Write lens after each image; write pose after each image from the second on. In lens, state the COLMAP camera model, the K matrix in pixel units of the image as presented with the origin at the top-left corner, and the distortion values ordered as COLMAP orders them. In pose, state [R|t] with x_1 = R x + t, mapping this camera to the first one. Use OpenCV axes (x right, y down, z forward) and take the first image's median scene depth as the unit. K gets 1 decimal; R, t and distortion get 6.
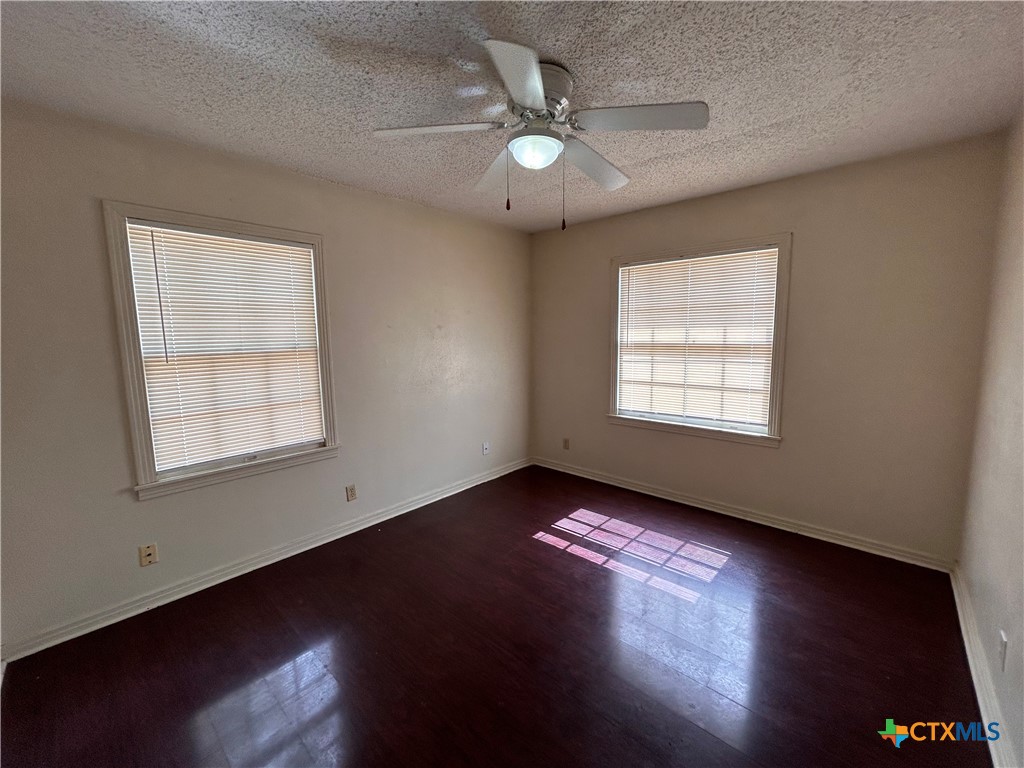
lens RADIAL K [[409.1, 0, 512.0], [0, 409.1, 384.0], [0, 0, 1]] dist [0.000811, 0.000139]
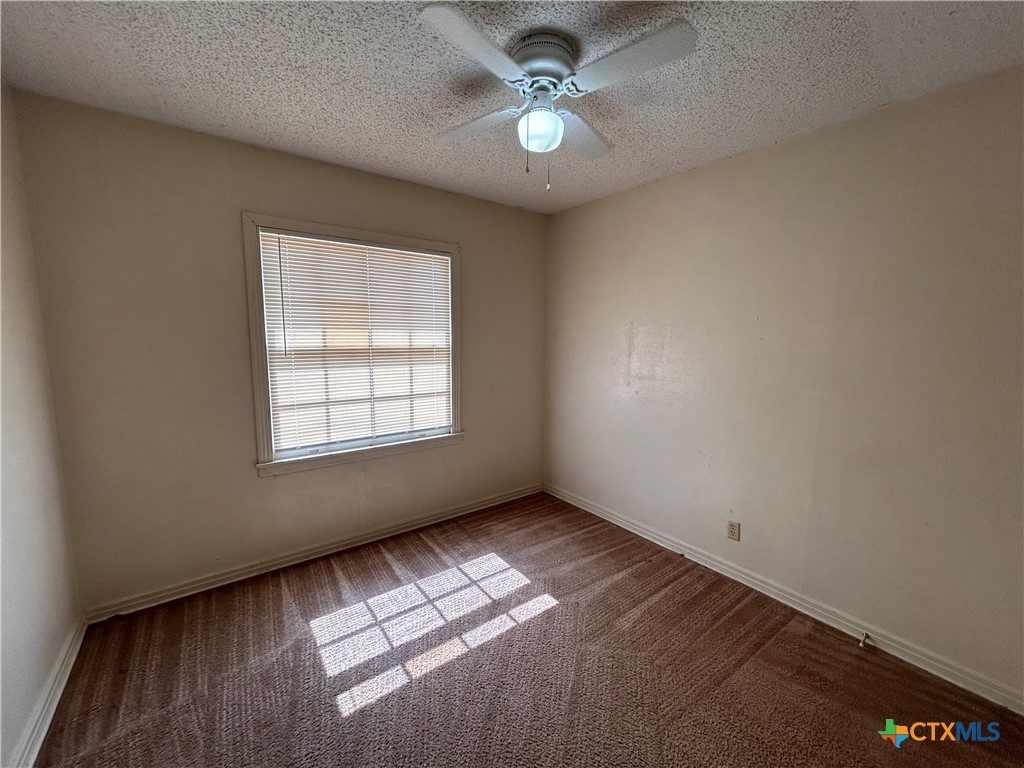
lens RADIAL K [[409.1, 0, 512.0], [0, 409.1, 384.0], [0, 0, 1]] dist [0.000811, 0.000139]
pose [[0.196339, -0.081852, 0.977114, -0.365267], [0.128475, 0.990066, 0.057122, -0.042225], [-0.972083, 0.114320, 0.204905, 0.620347]]
